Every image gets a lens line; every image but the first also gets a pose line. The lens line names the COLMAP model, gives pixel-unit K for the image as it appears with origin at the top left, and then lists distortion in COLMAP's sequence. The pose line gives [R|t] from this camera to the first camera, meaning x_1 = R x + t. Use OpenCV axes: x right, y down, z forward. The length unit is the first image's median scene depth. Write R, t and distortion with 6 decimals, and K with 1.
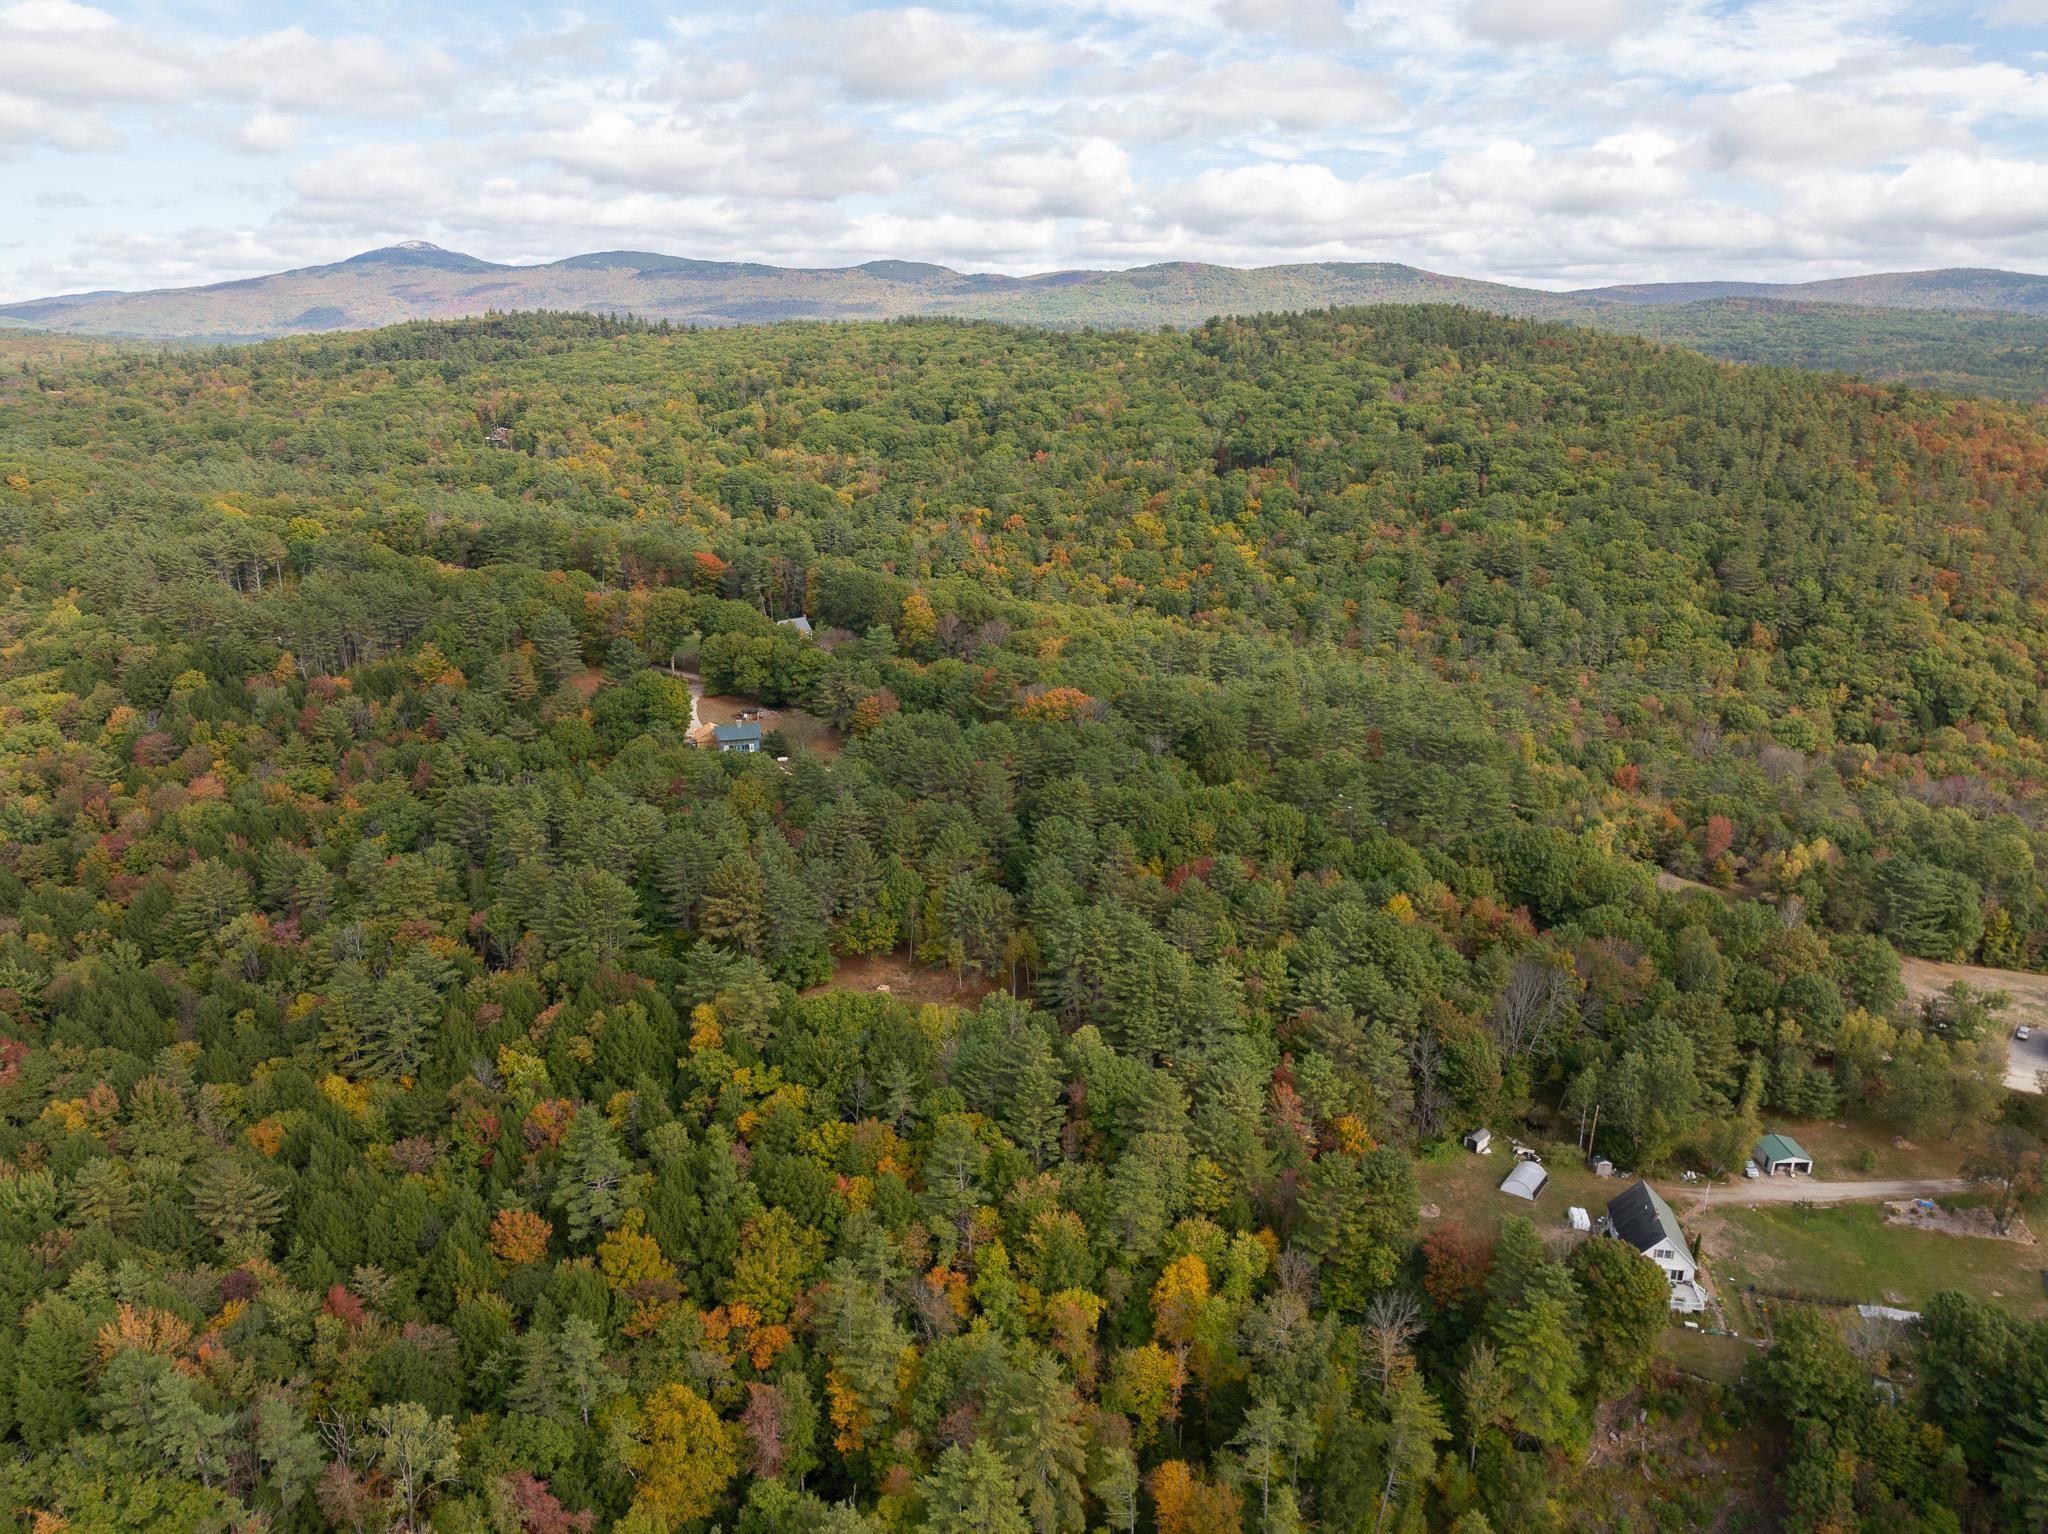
lens RADIAL K [[1405.5, 0, 1024.0], [0, 1405.5, 767.0], [0, 0, 1]] dist [-0.031535, -0.000343]
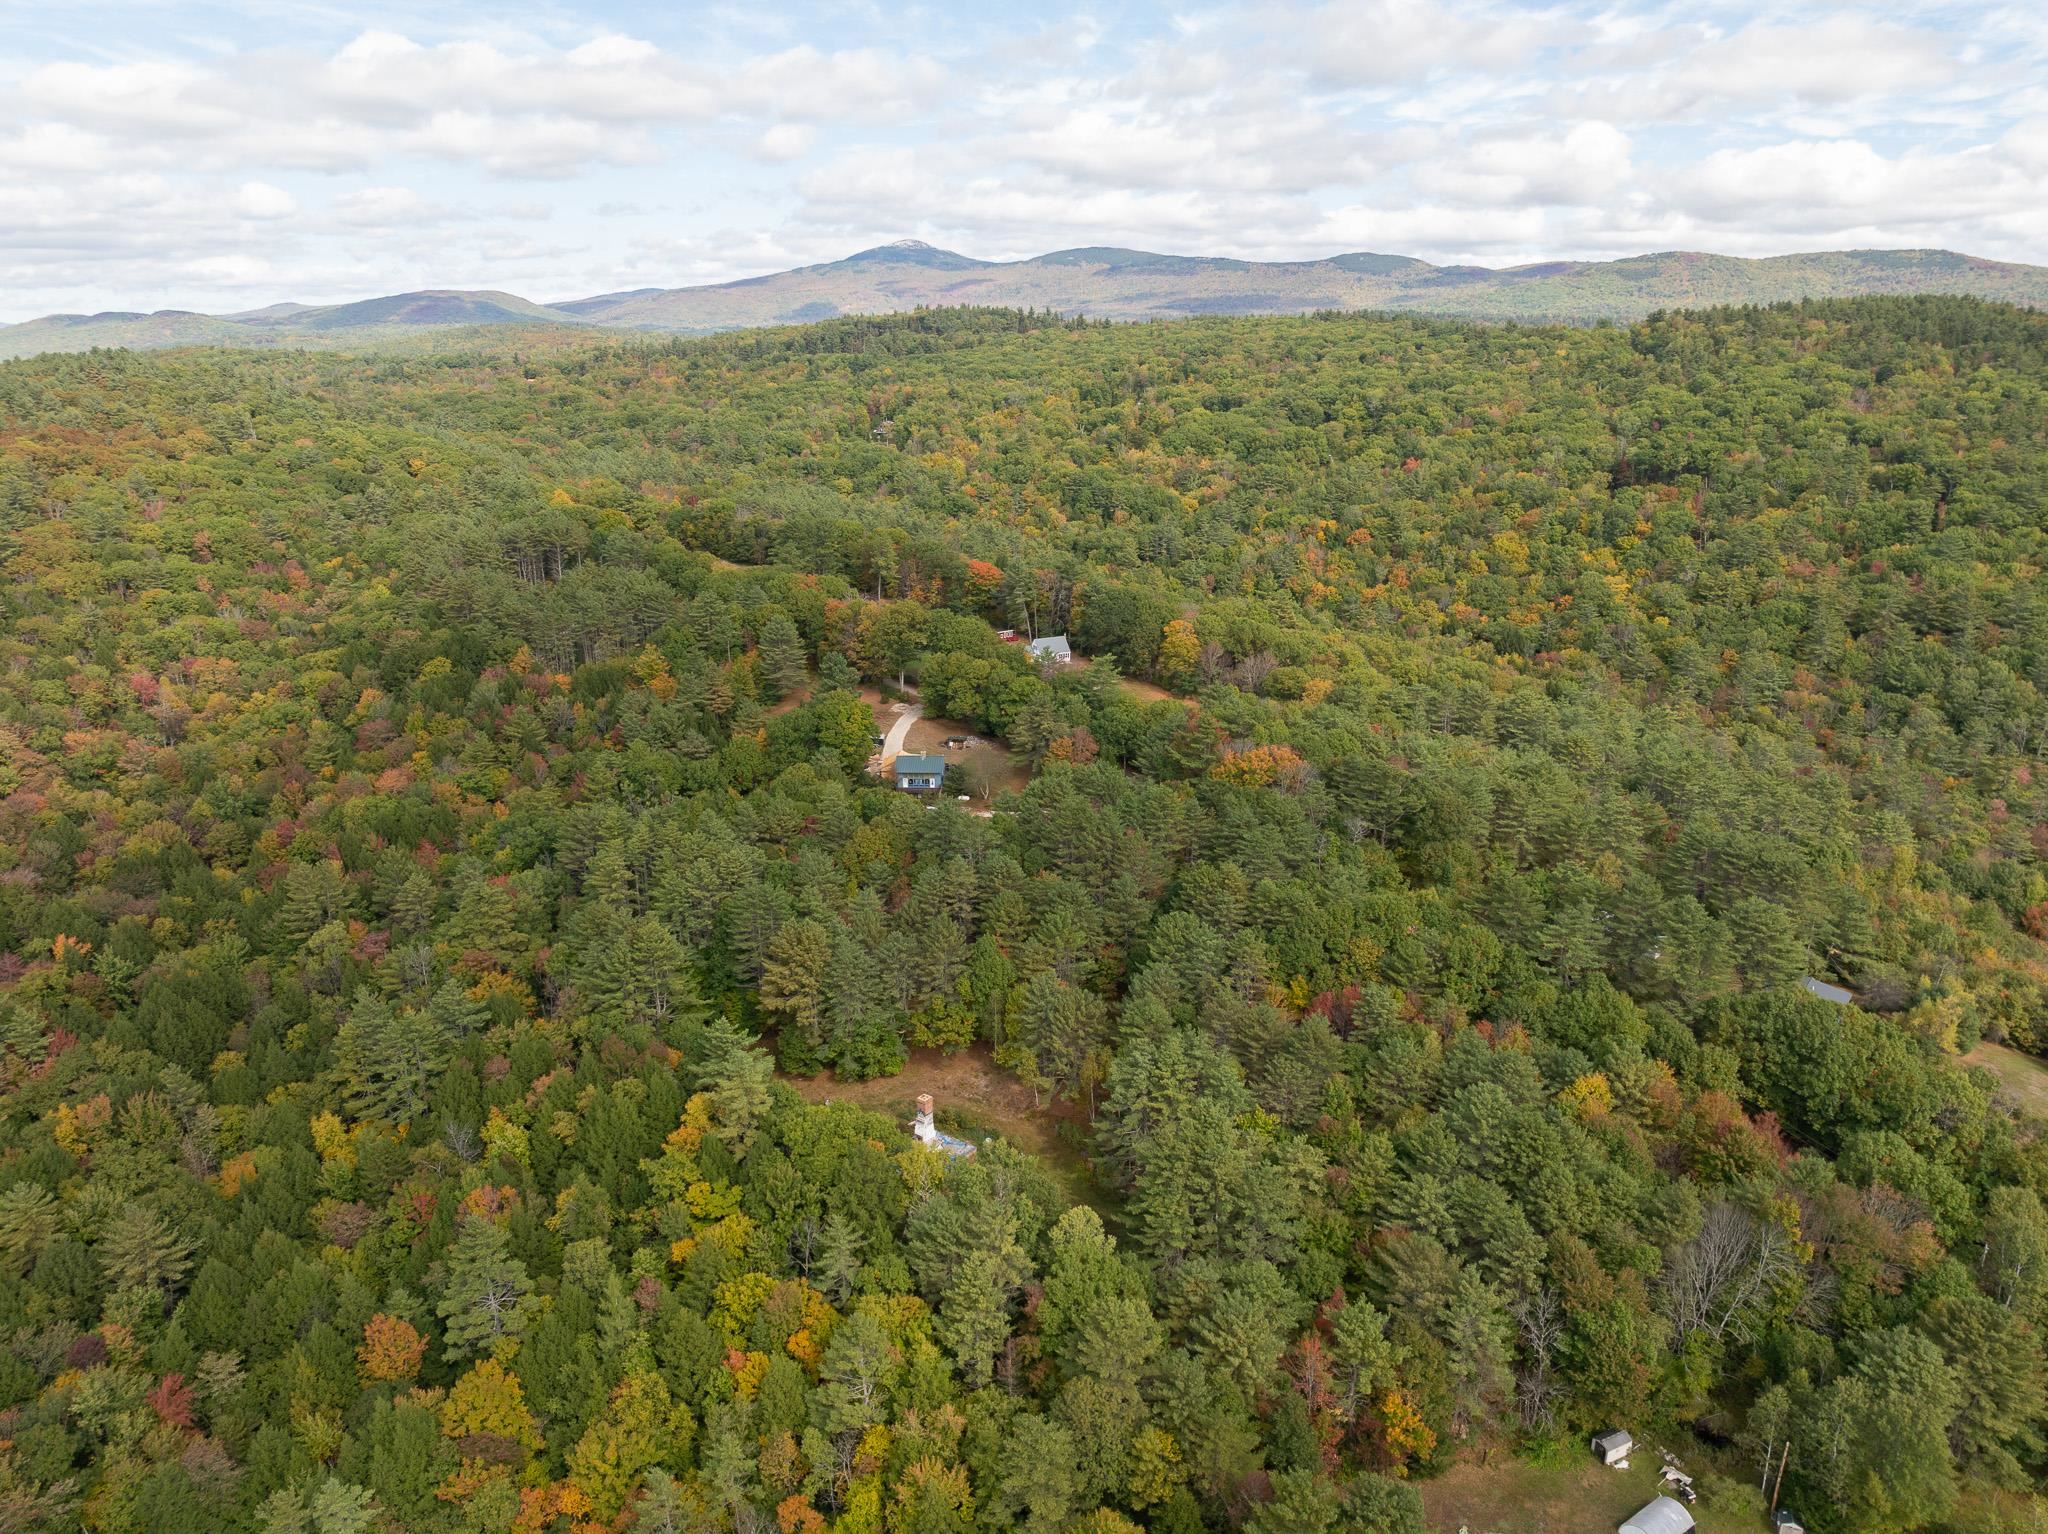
lens RADIAL K [[1416.0, 0, 1024.0], [0, 1416.0, 767.0], [0, 0, 1]] dist [-0.036942, 0.005500]
pose [[0.952771, 0.085498, -0.291405, 0.074924], [-0.085011, 0.996277, 0.014356, -0.024020], [0.291547, 0.011094, 0.956492, 0.074780]]
